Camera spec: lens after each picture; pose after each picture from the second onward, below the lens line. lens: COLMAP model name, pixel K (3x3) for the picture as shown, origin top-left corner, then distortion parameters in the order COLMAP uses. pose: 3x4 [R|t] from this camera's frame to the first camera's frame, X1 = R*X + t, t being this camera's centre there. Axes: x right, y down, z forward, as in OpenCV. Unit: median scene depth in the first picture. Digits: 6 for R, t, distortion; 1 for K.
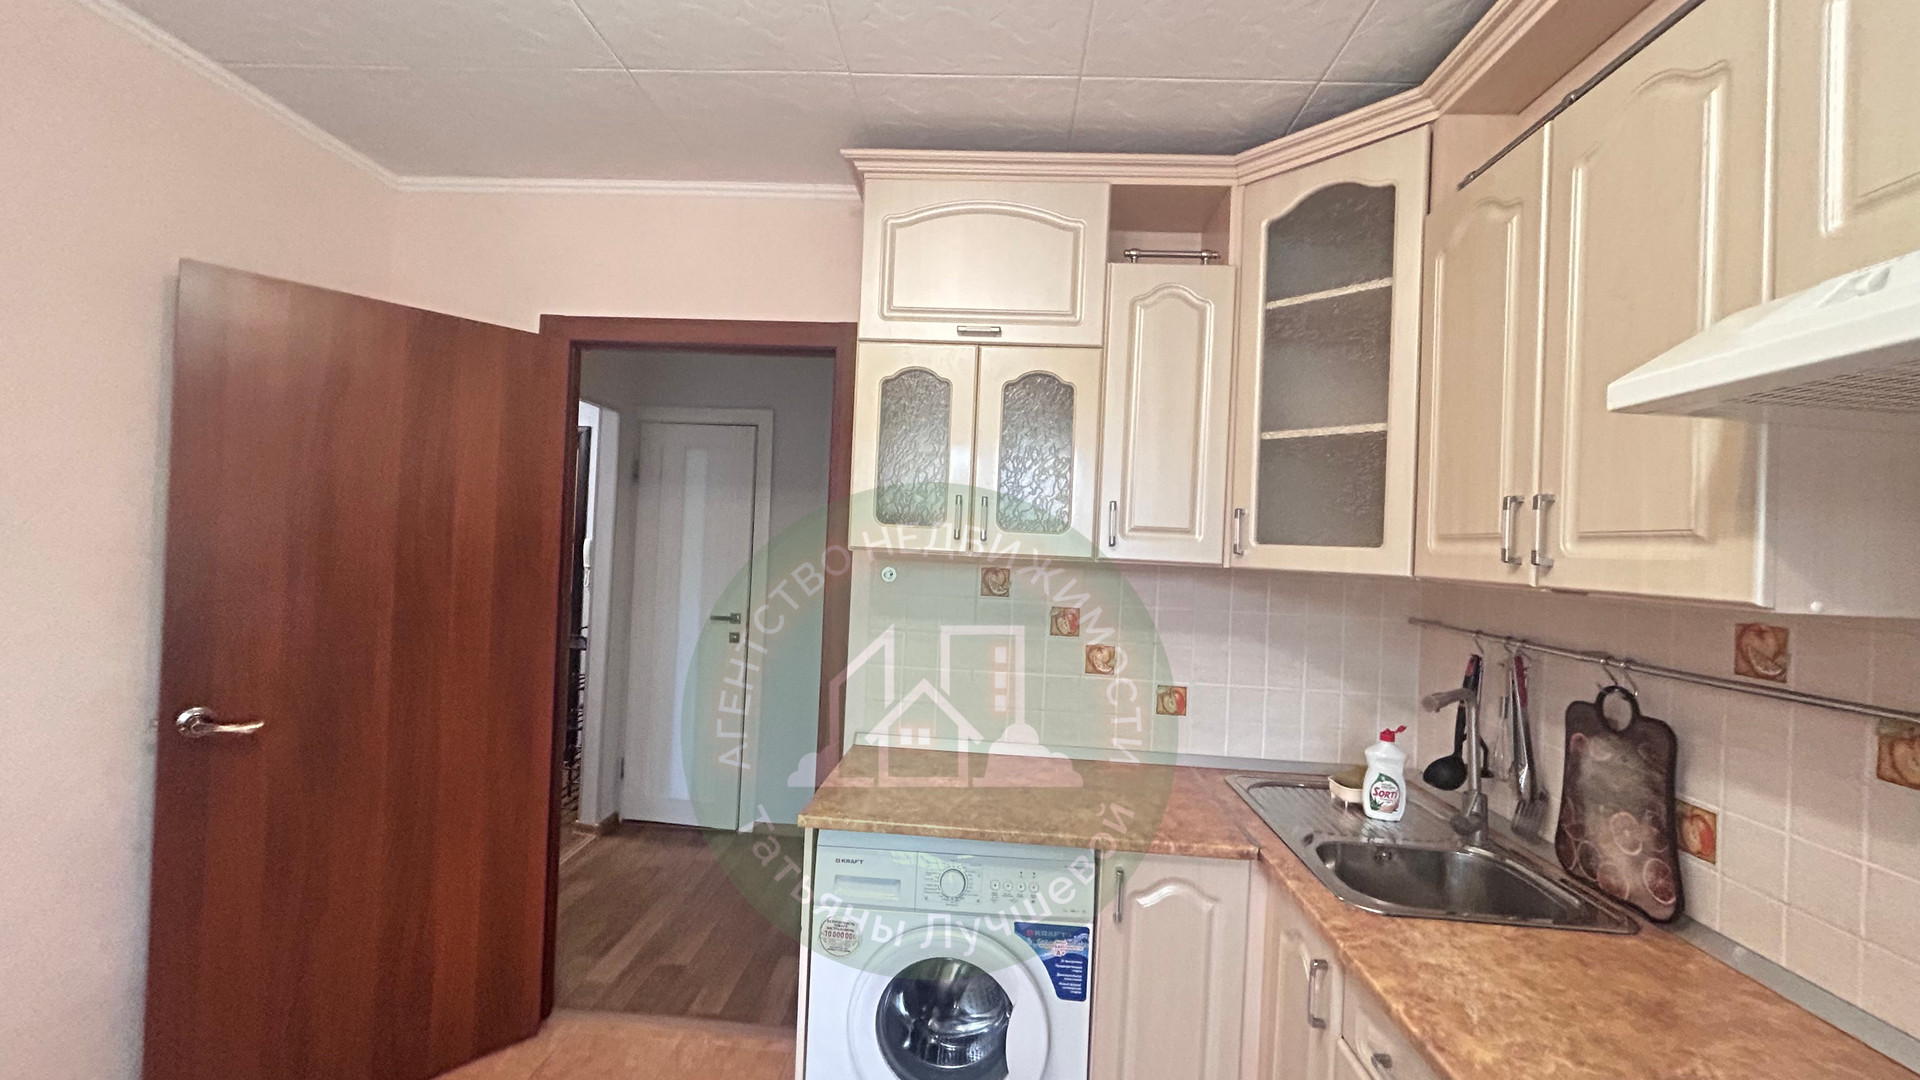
lens RADIAL K [[780.7, 0, 956.6], [0, 780.7, 536.1], [0, 0, 1]] dist [-0.003109, 0.000793]
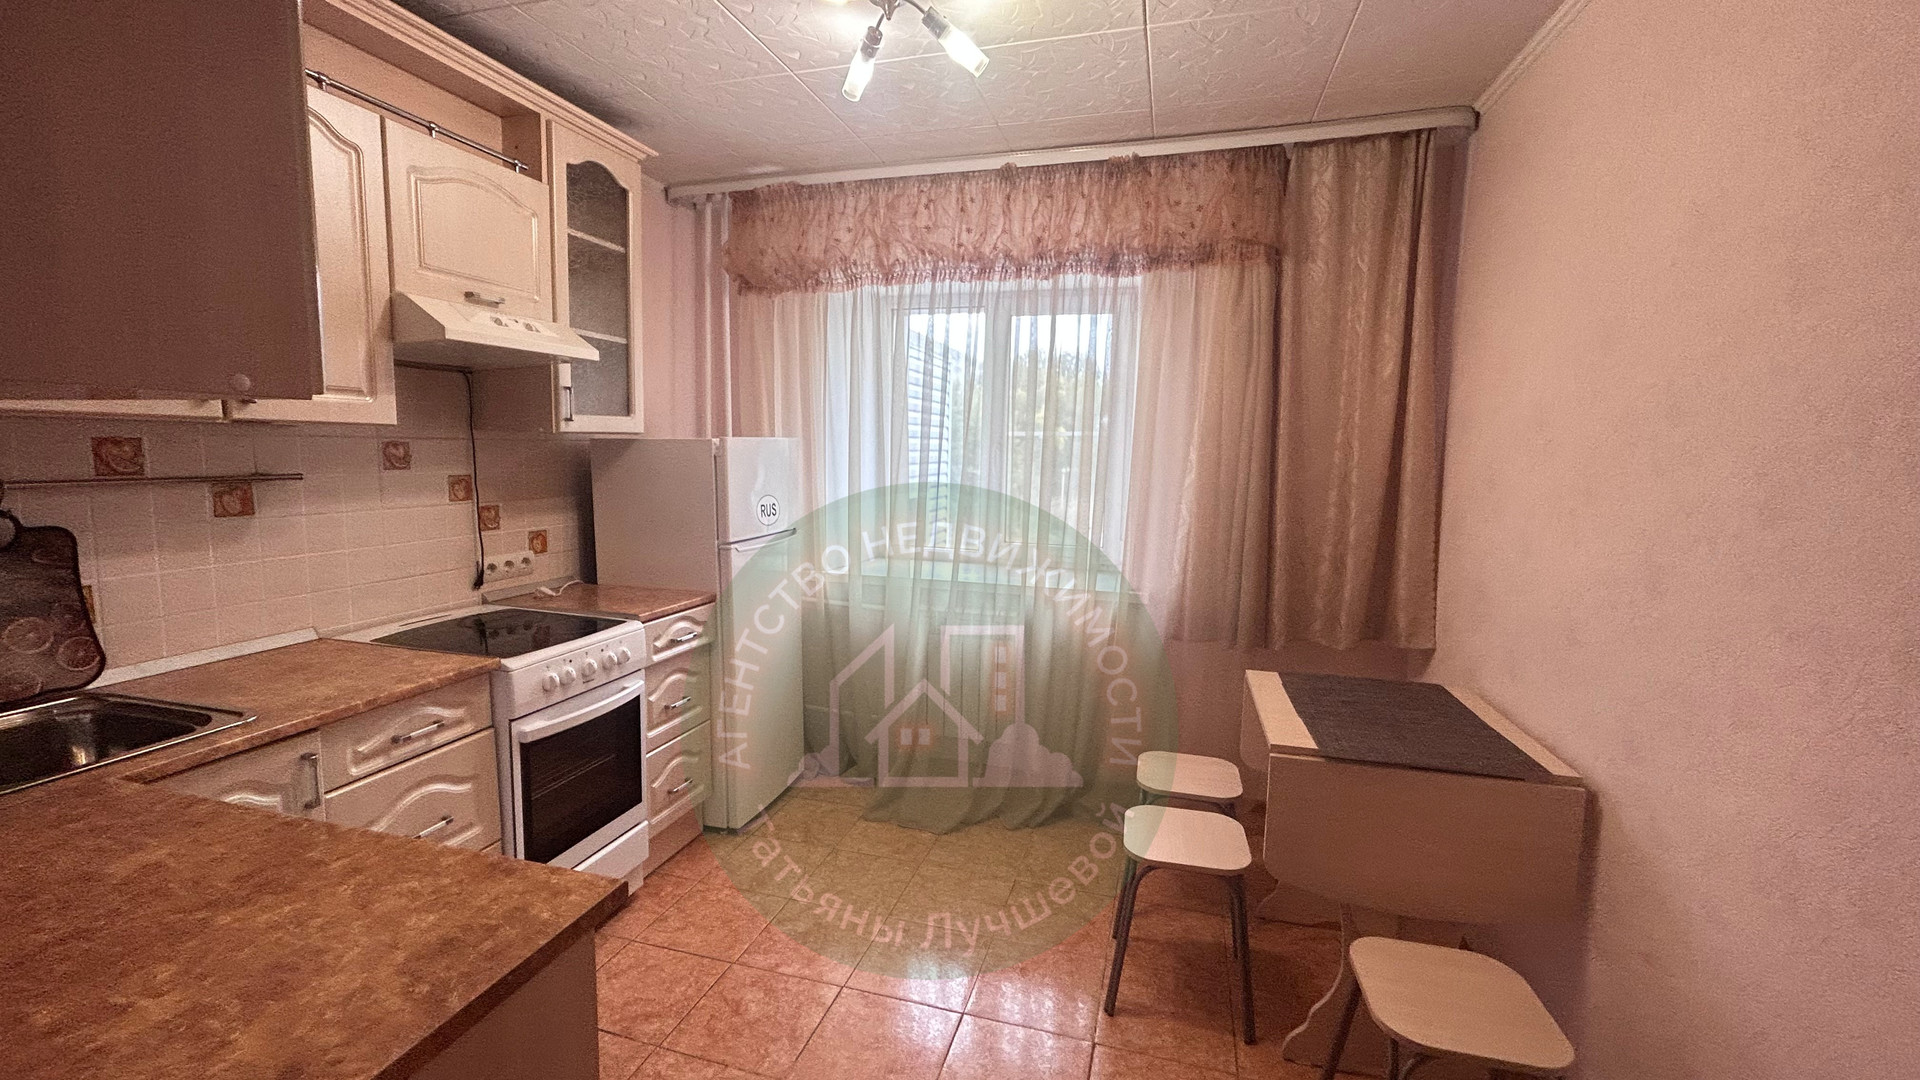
lens RADIAL K [[780.7, 0, 958.5], [0, 780.7, 538.7], [0, 0, 1]] dist [-0.003109, 0.000793]
pose [[-0.973931, -0.089637, 0.208385, -0.596389], [-0.066194, 0.990937, 0.116882, 0.025282], [-0.216974, 0.100041, -0.971038, 1.636275]]
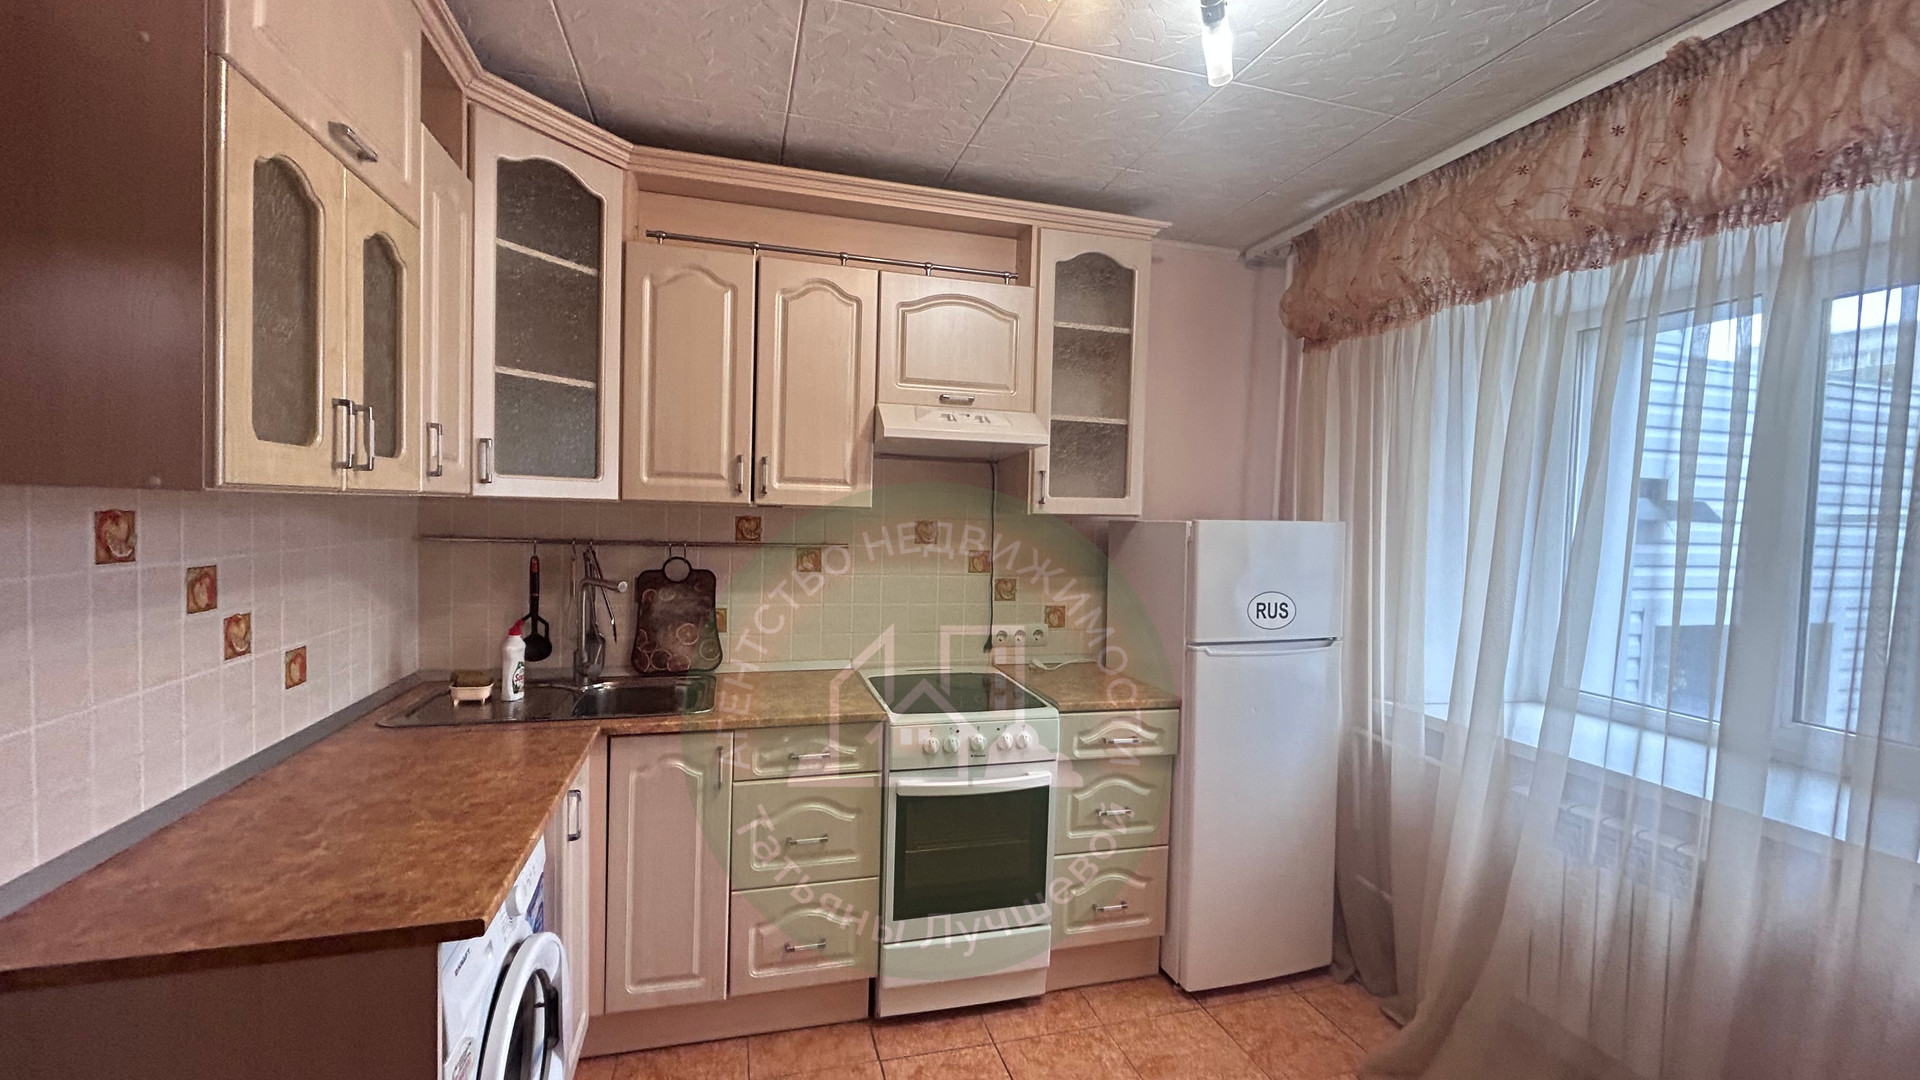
lens RADIAL K [[780.7, 0, 953.2], [0, 780.7, 537.6], [0, 0, 1]] dist [-0.003109, 0.000793]
pose [[-0.327446, -0.088429, 0.940723, -0.986196], [-0.051797, 0.995794, 0.075576, -0.018260], [-0.943449, -0.023980, -0.330649, 0.943228]]
